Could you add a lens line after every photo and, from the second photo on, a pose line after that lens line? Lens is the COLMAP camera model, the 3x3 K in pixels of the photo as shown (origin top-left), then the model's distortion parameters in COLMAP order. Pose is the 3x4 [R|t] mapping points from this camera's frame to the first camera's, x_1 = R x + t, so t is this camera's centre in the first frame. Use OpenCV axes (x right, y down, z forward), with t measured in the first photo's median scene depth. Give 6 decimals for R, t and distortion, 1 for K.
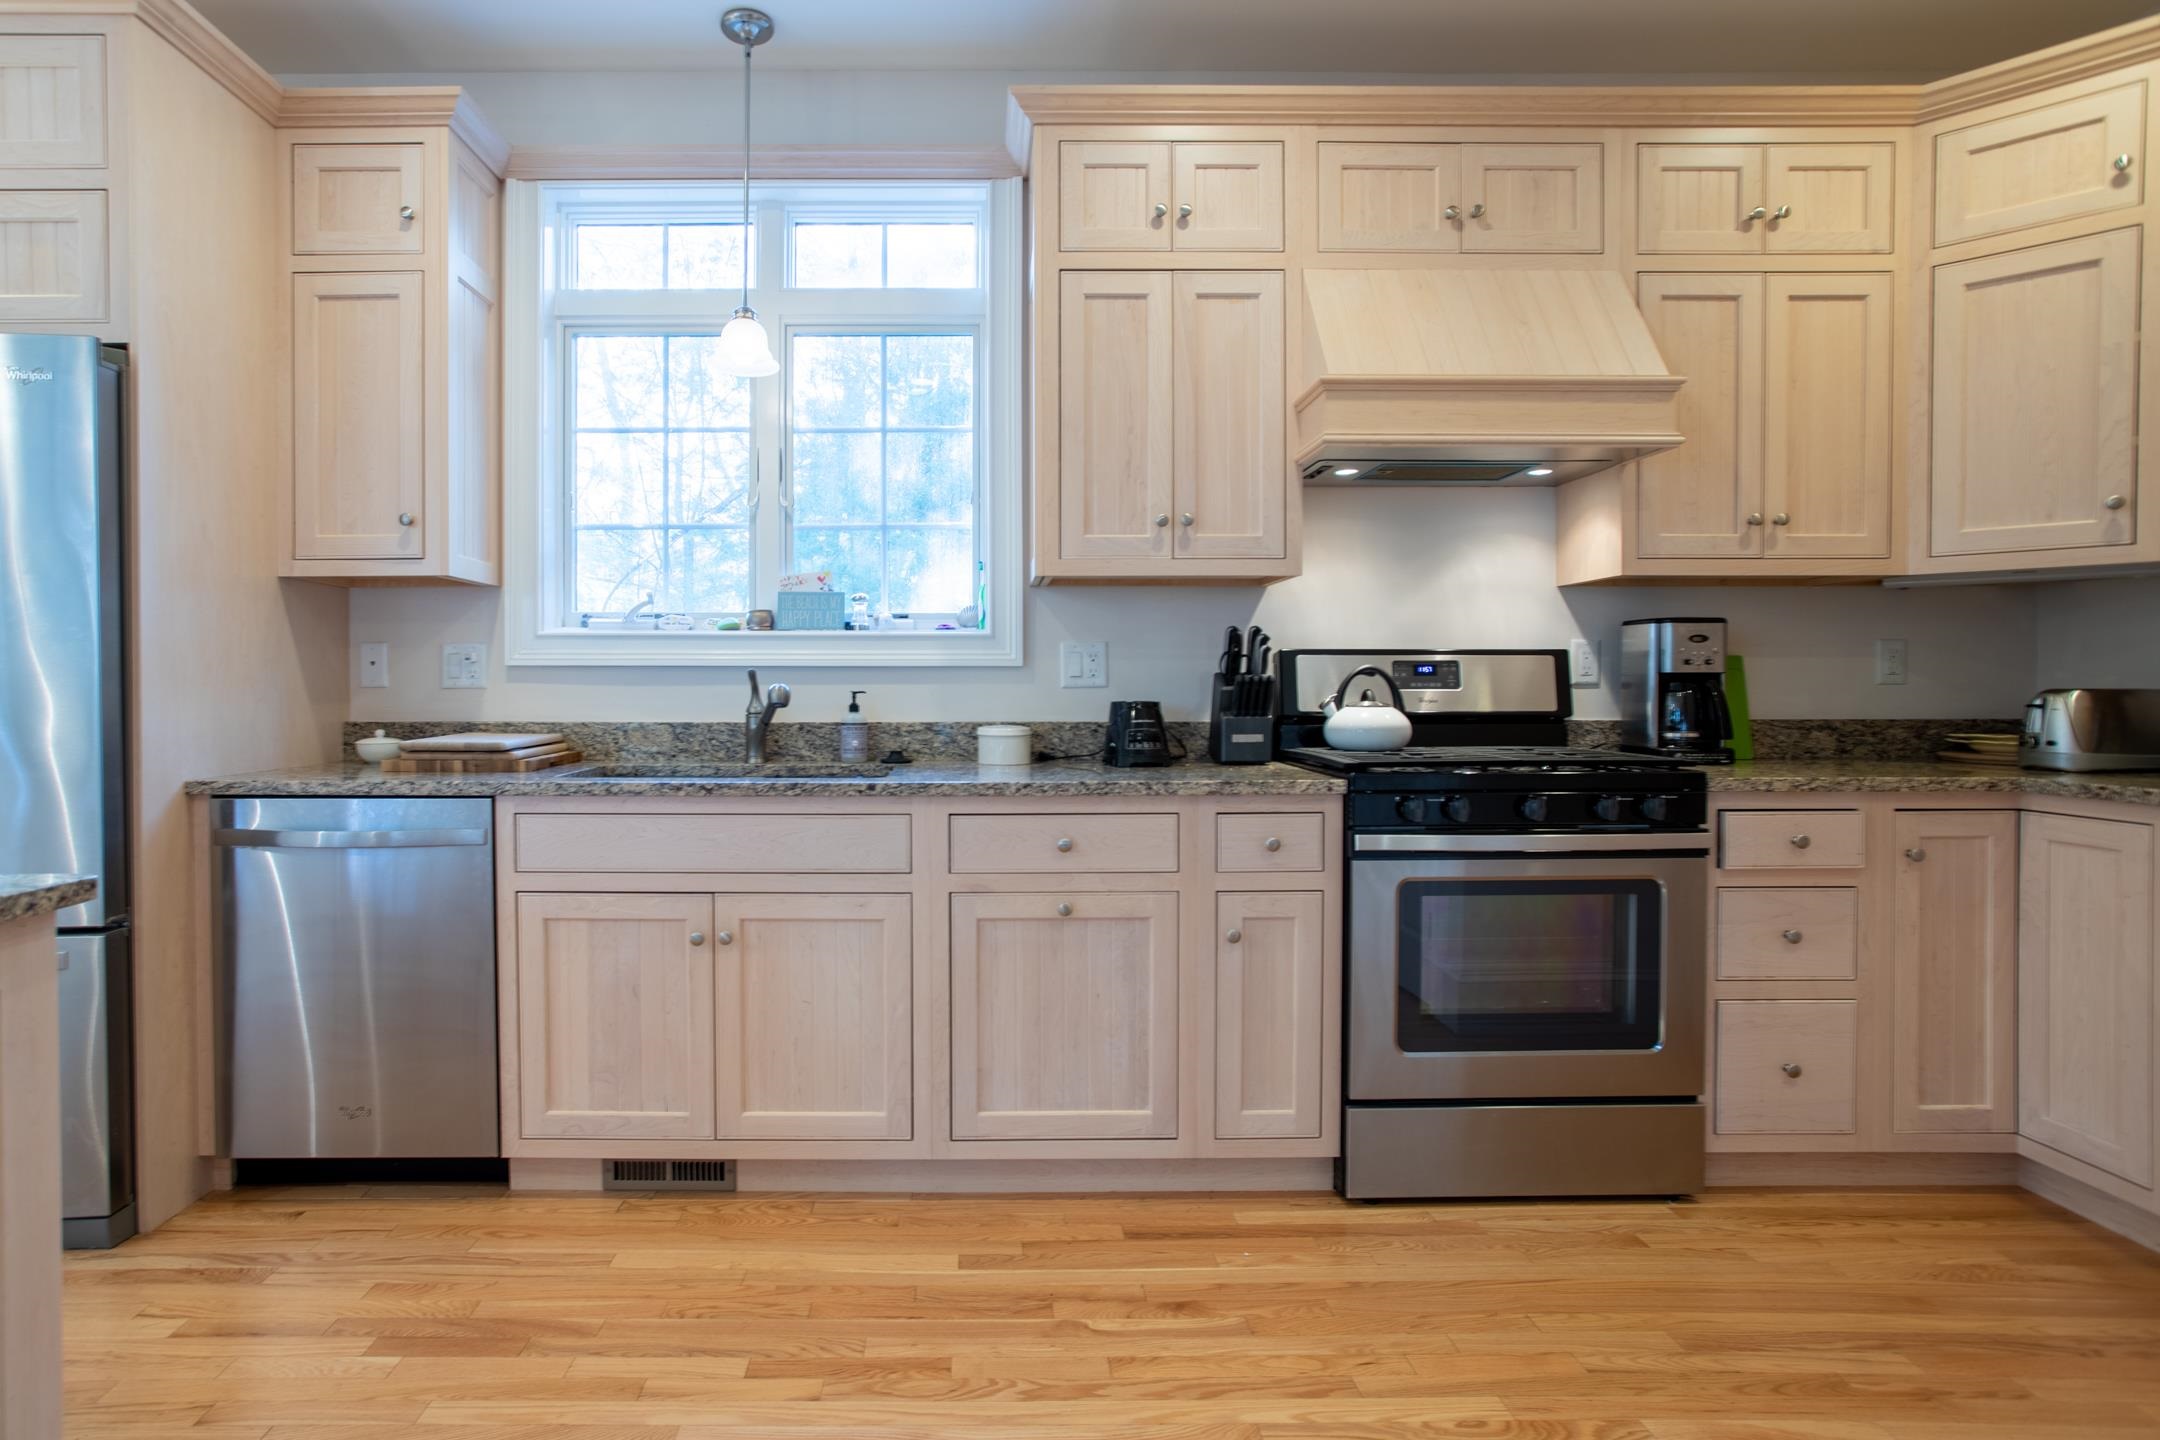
lens RADIAL K [[1223.4, 0, 1146.9], [0, 1223.4, 709.6], [0, 0, 1]] dist [-0.035298, 0.040375]
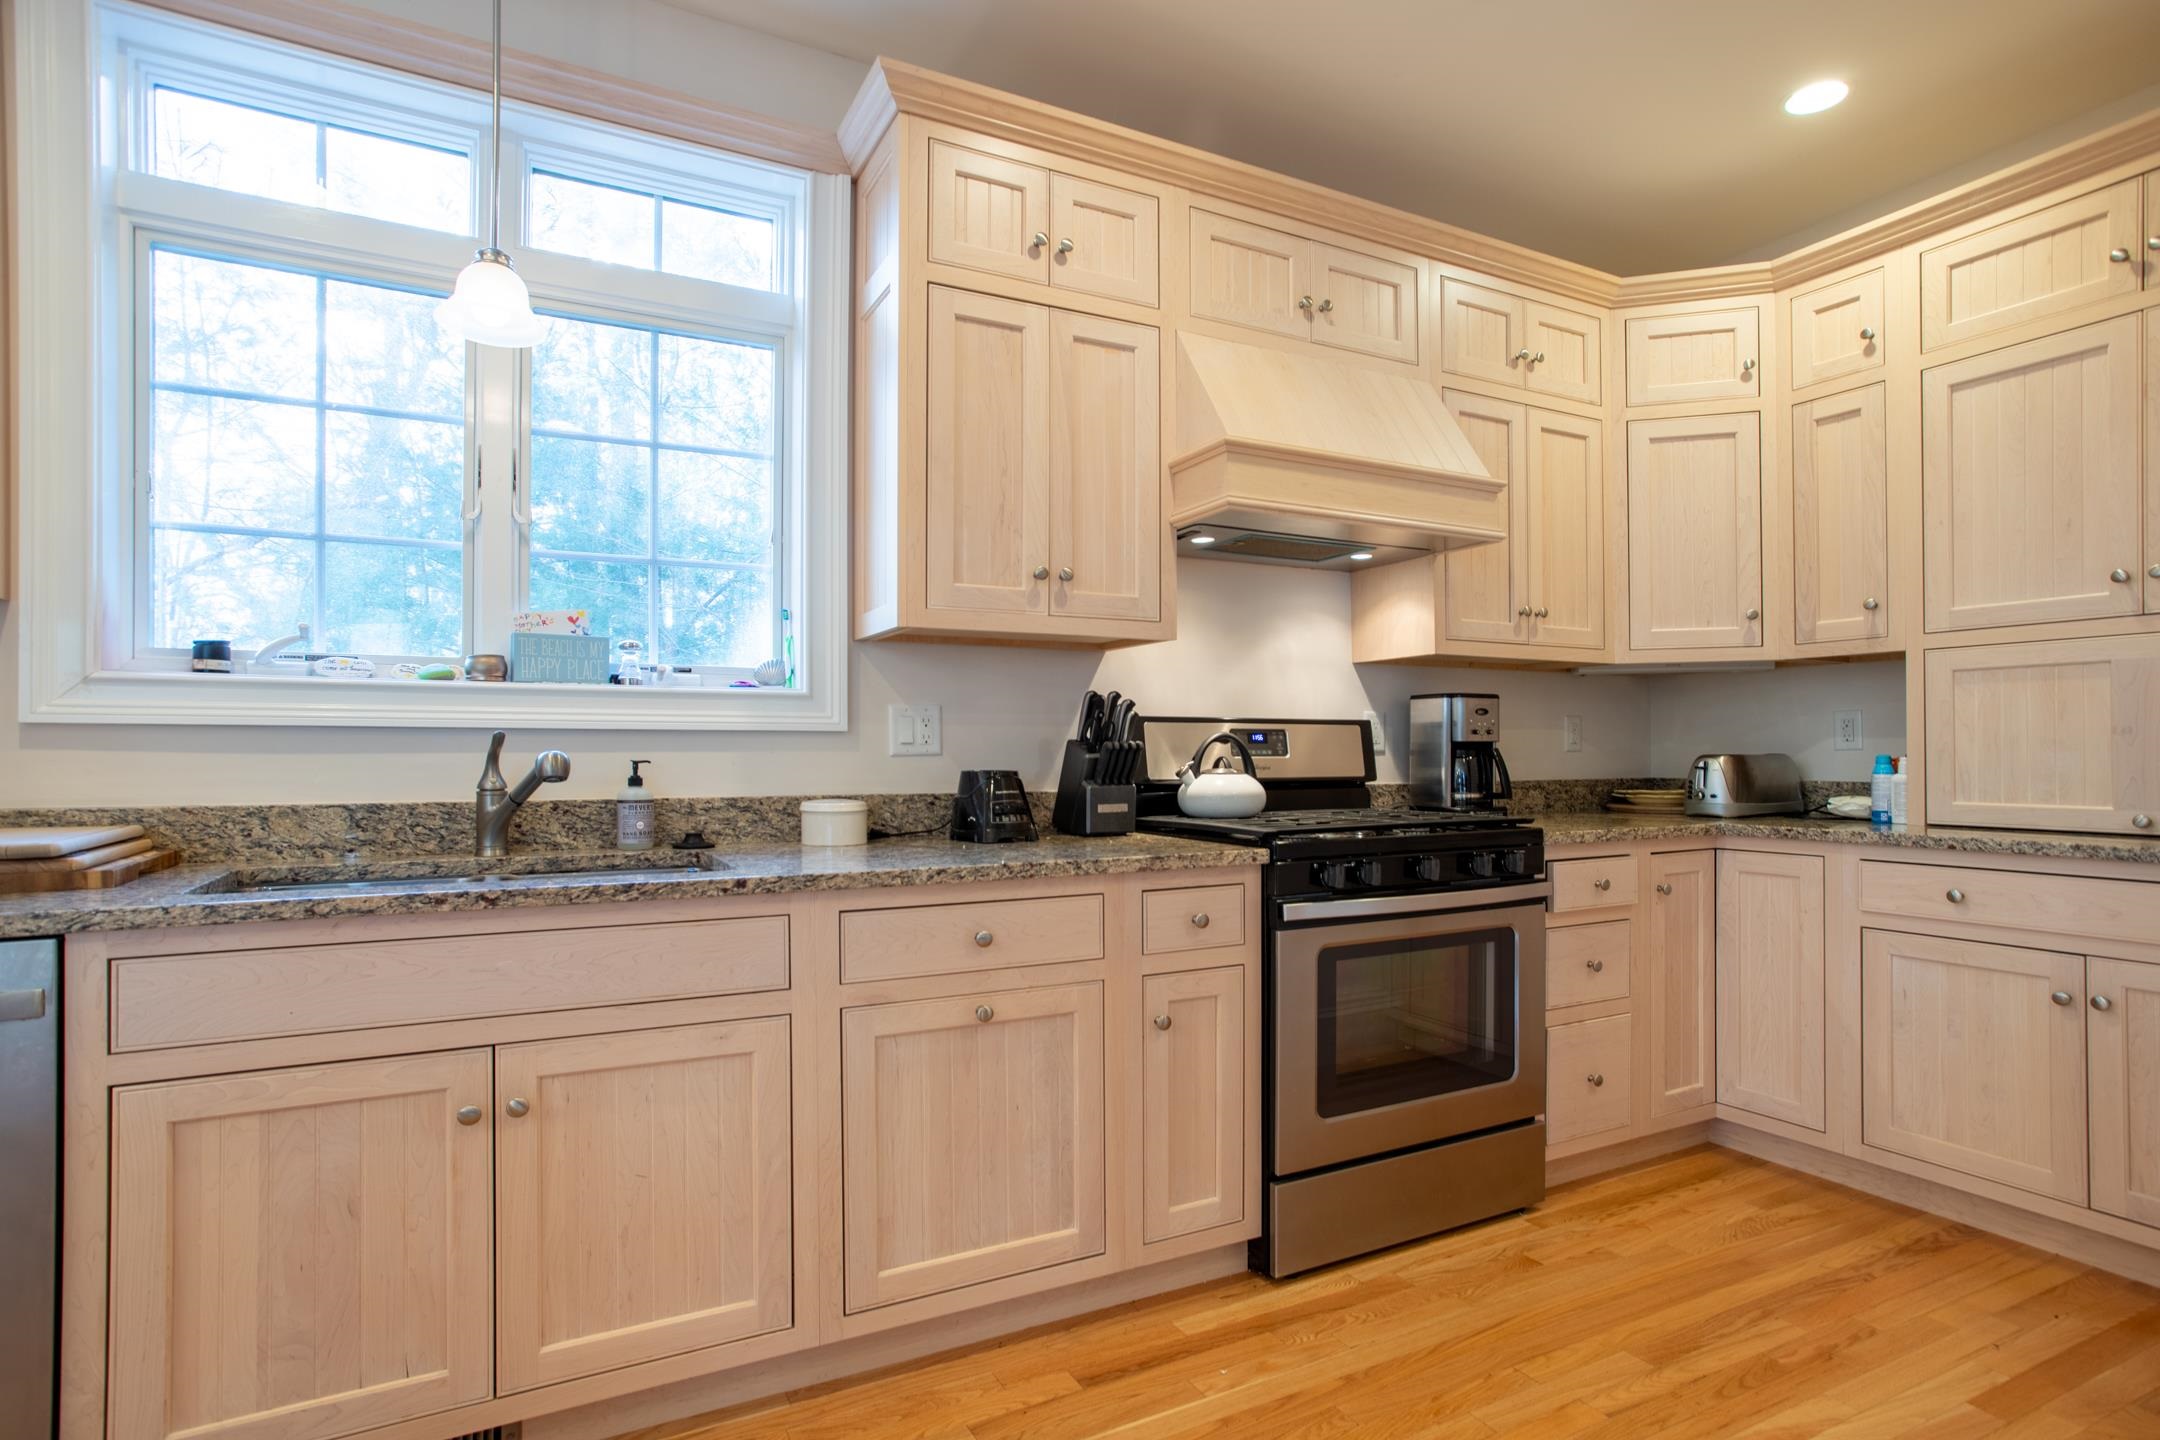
lens RADIAL K [[1020.6, 0, 1181.9], [0, 1020.6, 758.0], [0, 0, 1]] dist [-0.040272, 0.023530]
pose [[0.894455, -0.002722, 0.447150, -0.236946], [0.010811, 0.999821, -0.015539, -0.002708], [-0.447027, 0.018733, 0.894324, 0.271527]]
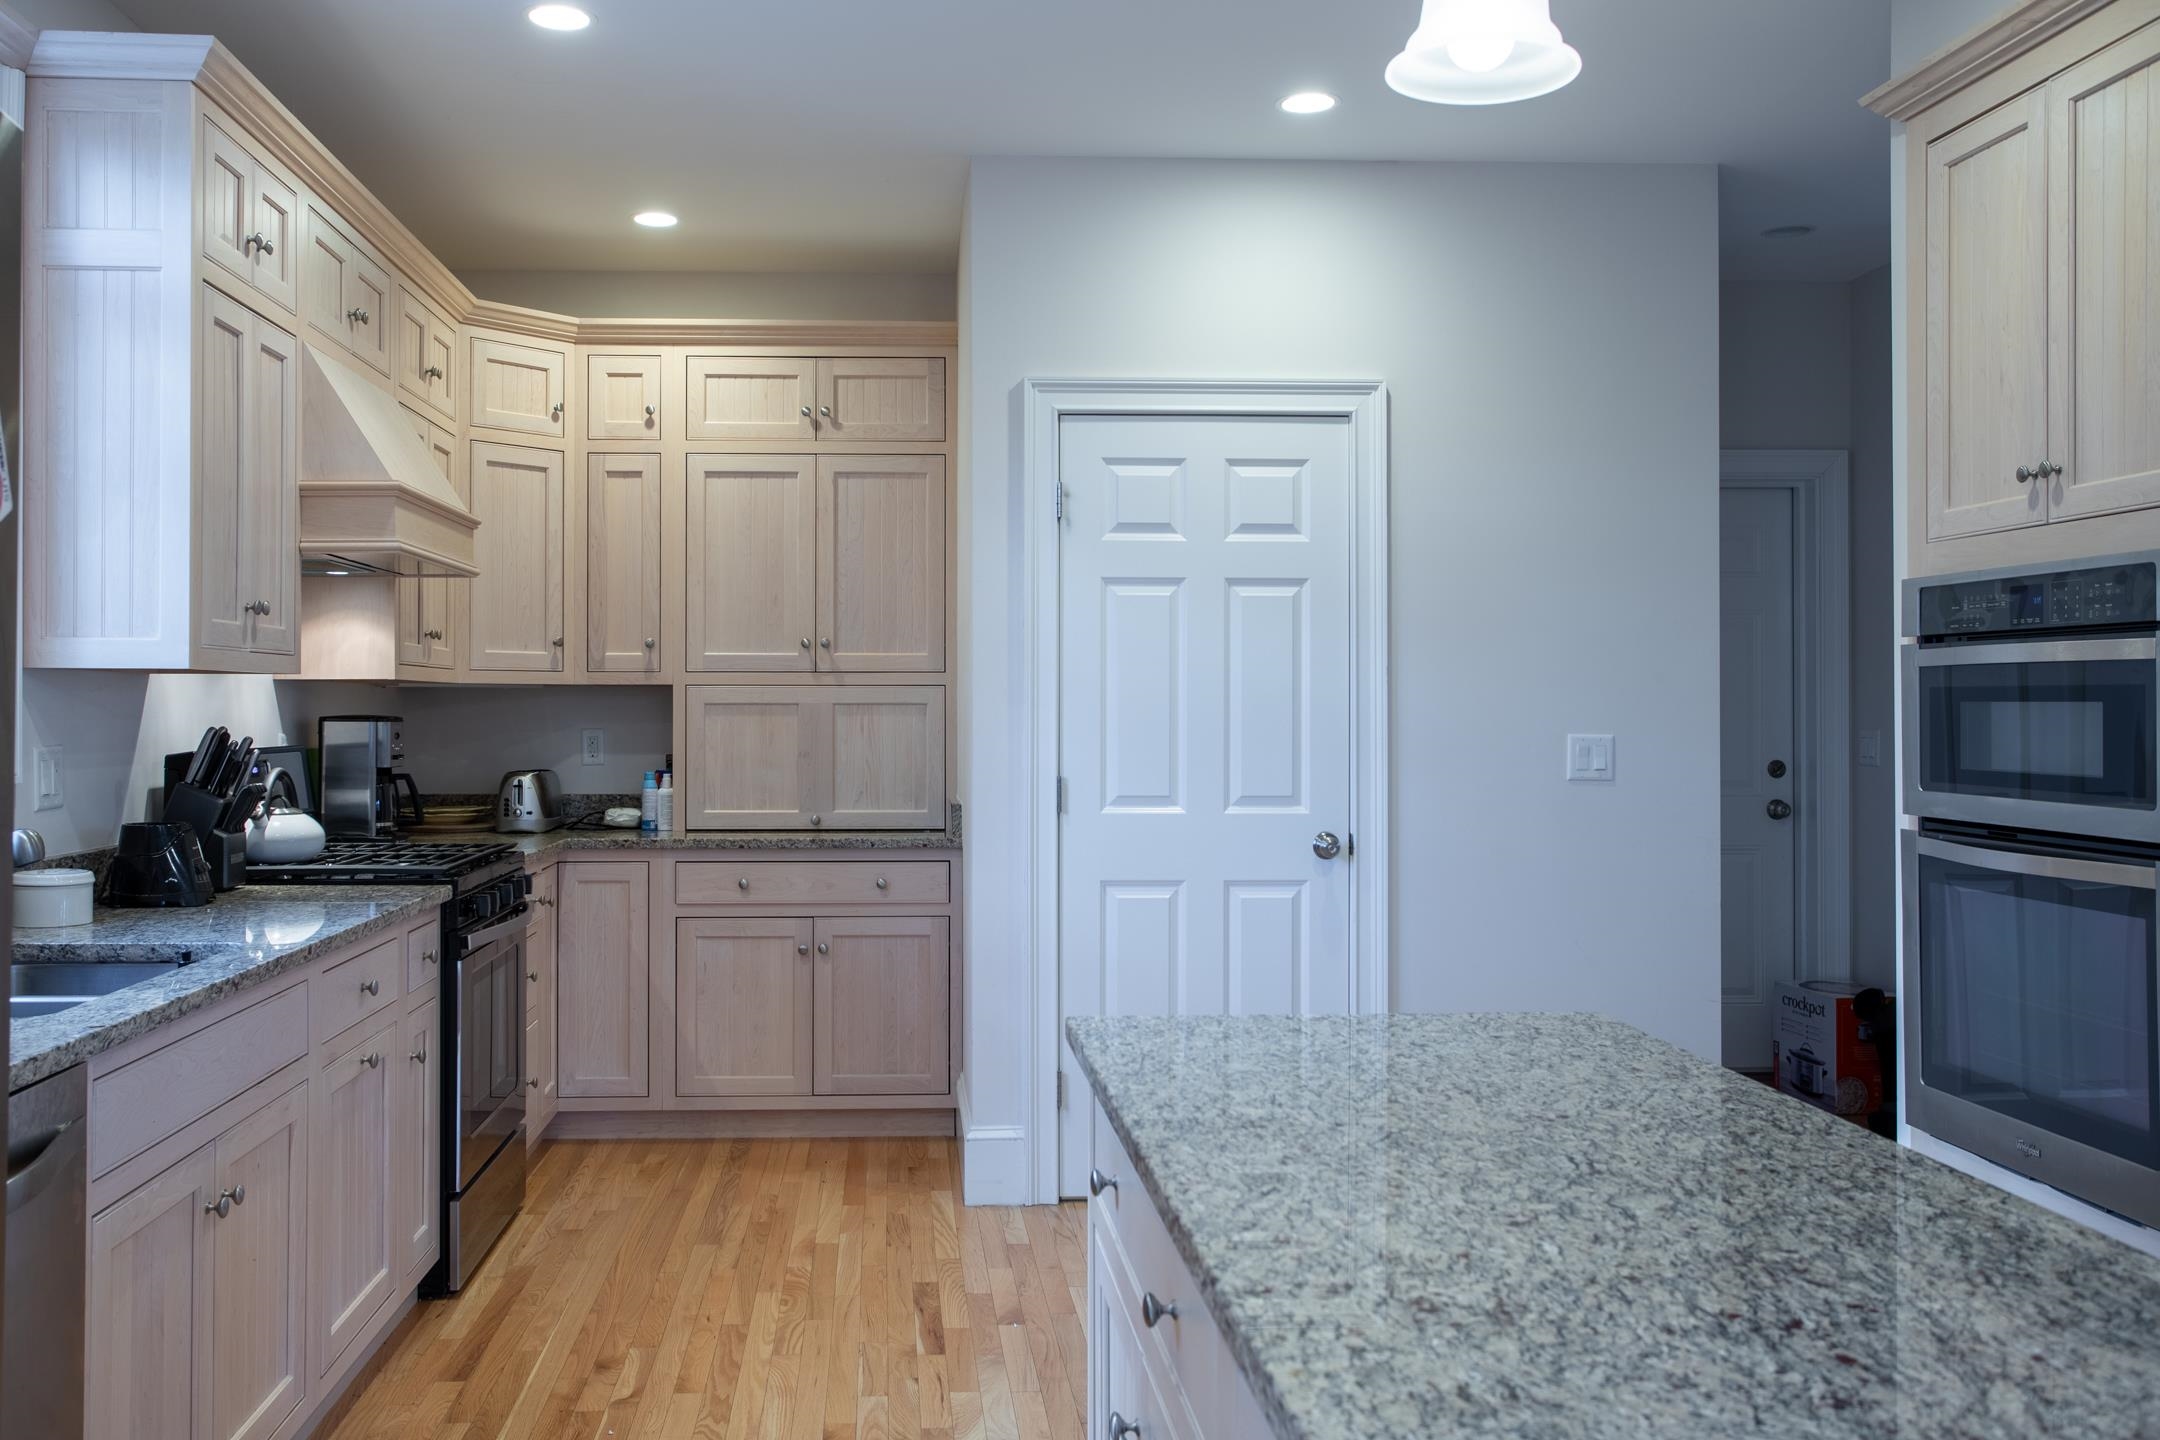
lens RADIAL K [[1841.3, 0, 956.6], [0, 1841.3, 706.8], [0, 0, 1]] dist [-0.000443, 0.003520]
pose [[-0.033886, 0.004187, 0.999417, -1.270532], [0.012150, 0.999919, -0.003777, -0.074033], [-0.999352, 0.012015, -0.033934, 0.561346]]
